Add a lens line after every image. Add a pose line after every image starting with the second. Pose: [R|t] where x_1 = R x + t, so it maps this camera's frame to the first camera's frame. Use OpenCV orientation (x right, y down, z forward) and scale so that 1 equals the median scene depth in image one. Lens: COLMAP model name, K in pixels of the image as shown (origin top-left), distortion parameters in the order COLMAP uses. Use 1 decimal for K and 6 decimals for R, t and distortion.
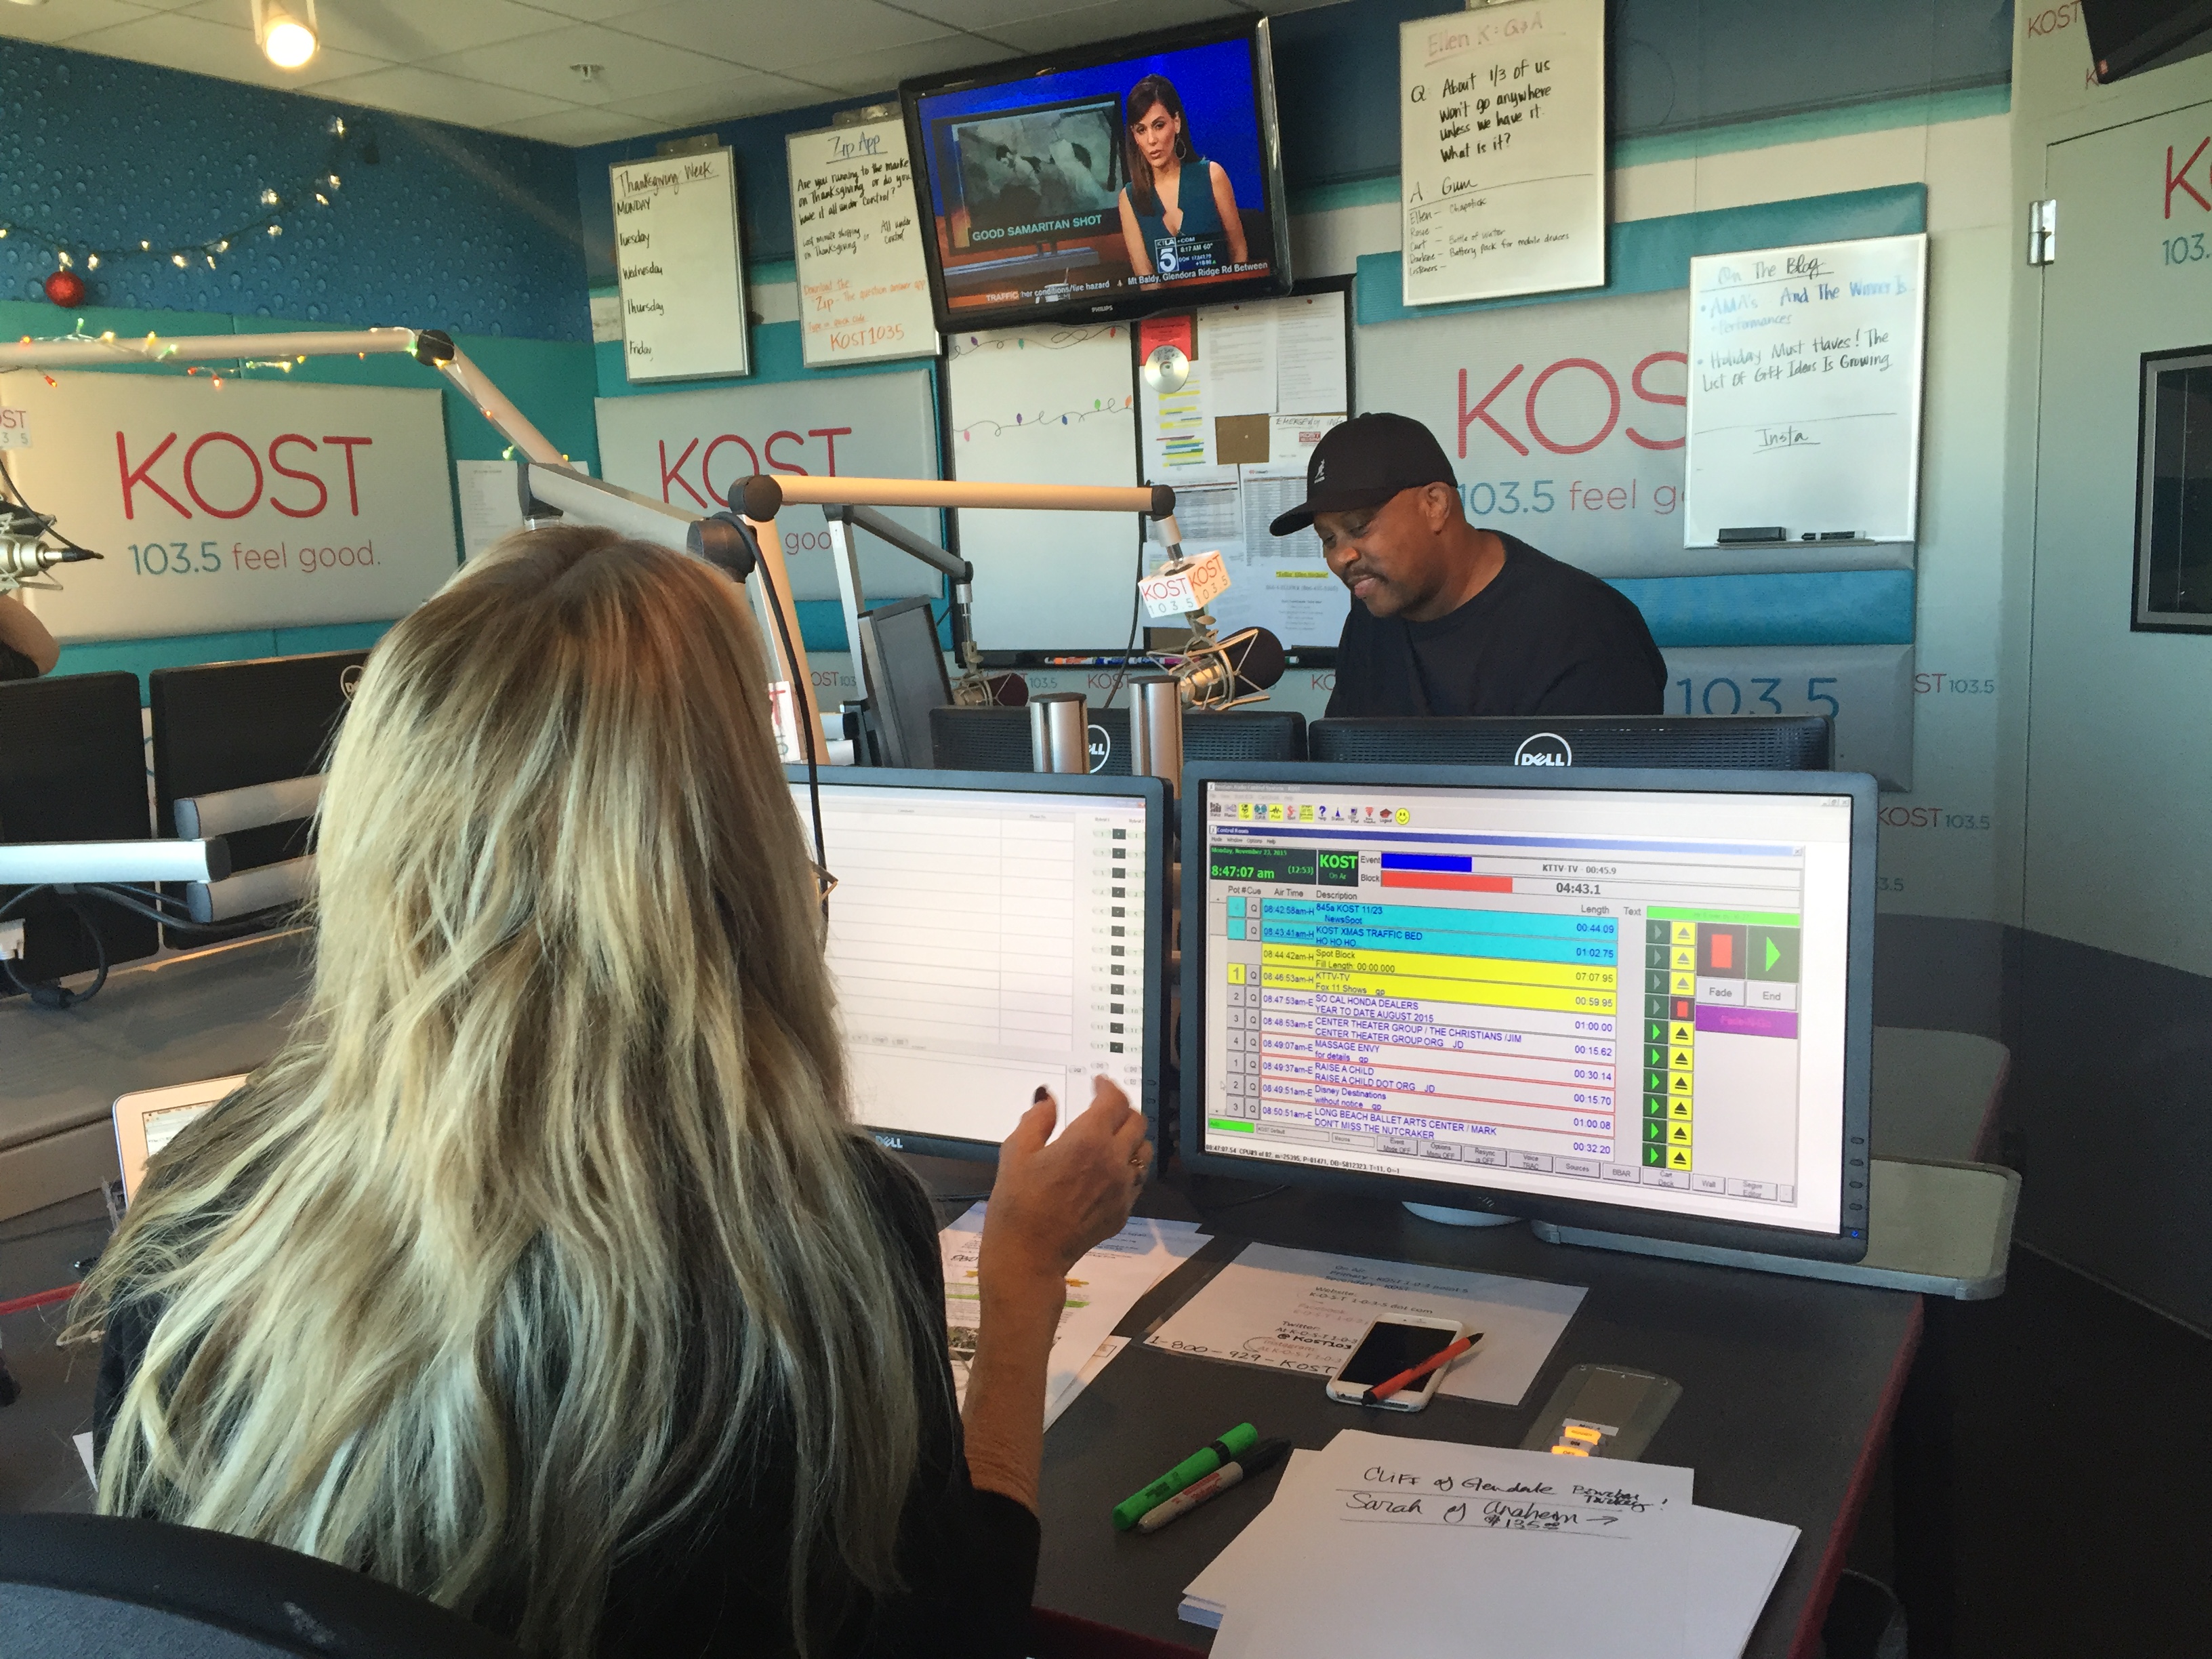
lens RADIAL K [[1898.1, 0, 1106.0], [0, 1898.1, 826.5], [0, 0, 1]] dist [0.101940, -0.132083]
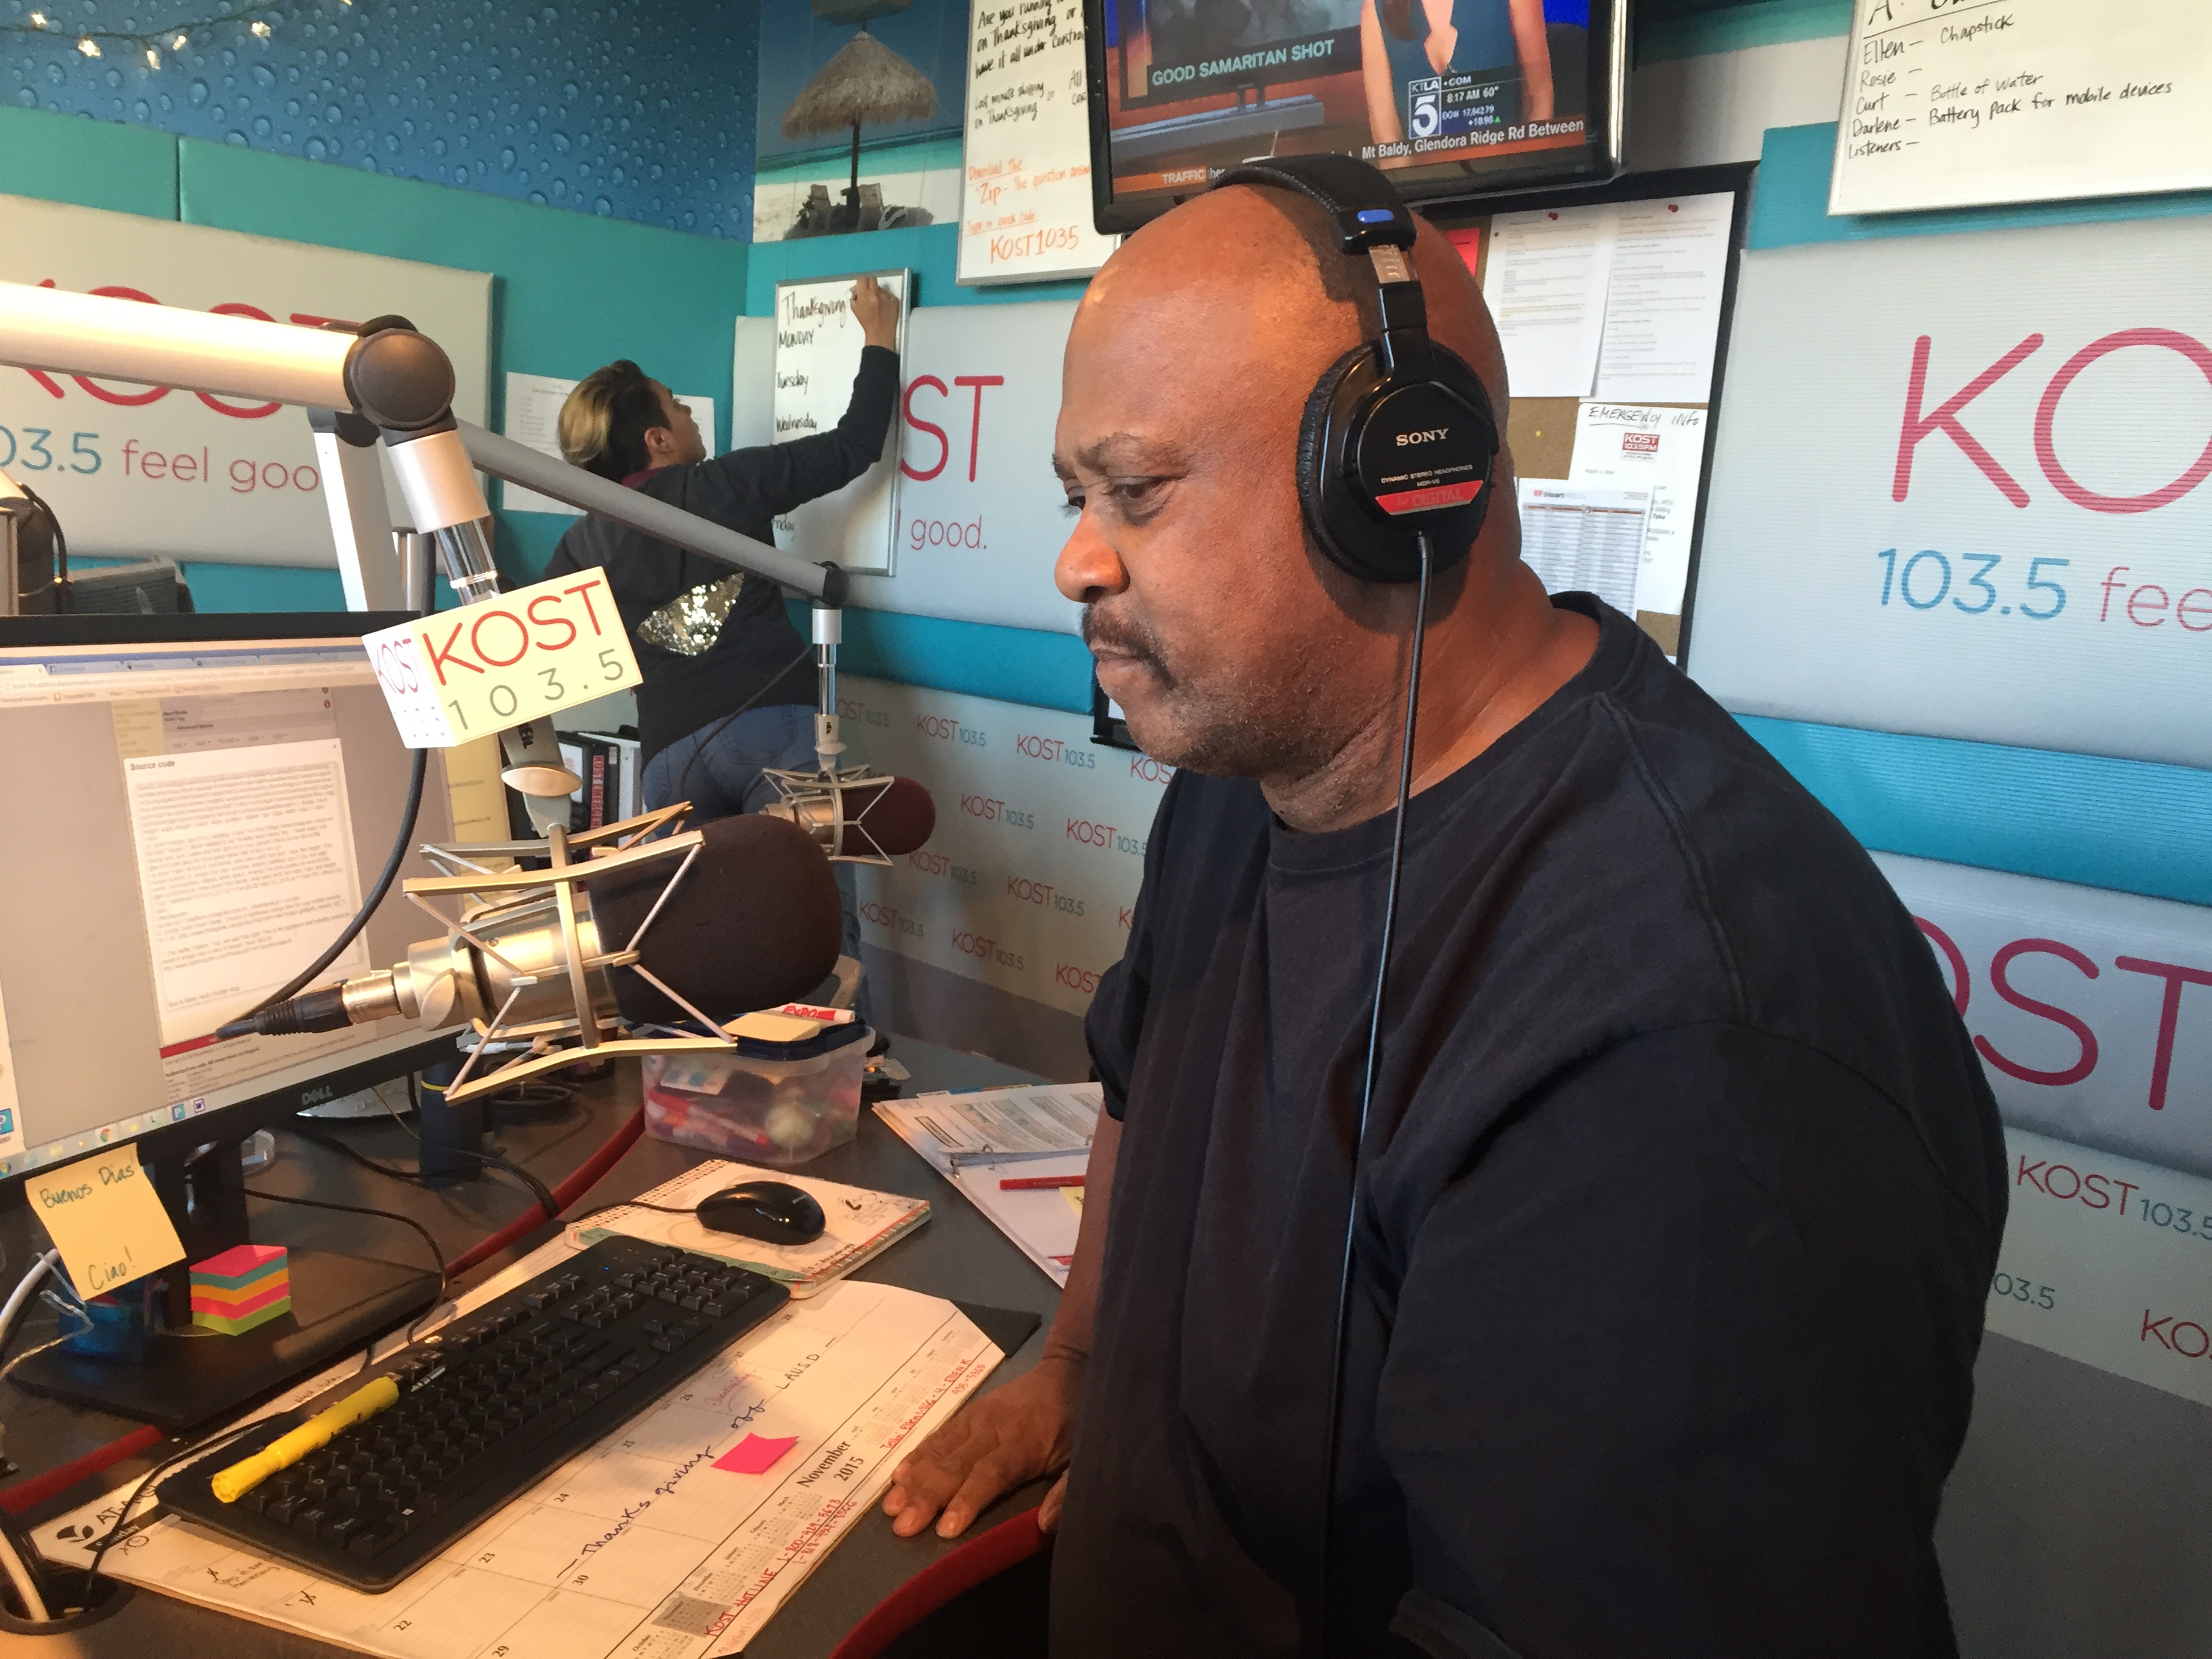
lens RADIAL K [[1898.1, 0, 1106.0], [0, 1898.1, 826.5], [0, 0, 1]] dist [0.101940, -0.132083]
pose [[0.951496, 0.155497, -0.265474, 0.126012], [-0.159956, 0.987112, 0.004880, -0.065519], [0.262812, 0.037820, 0.964106, 0.399674]]
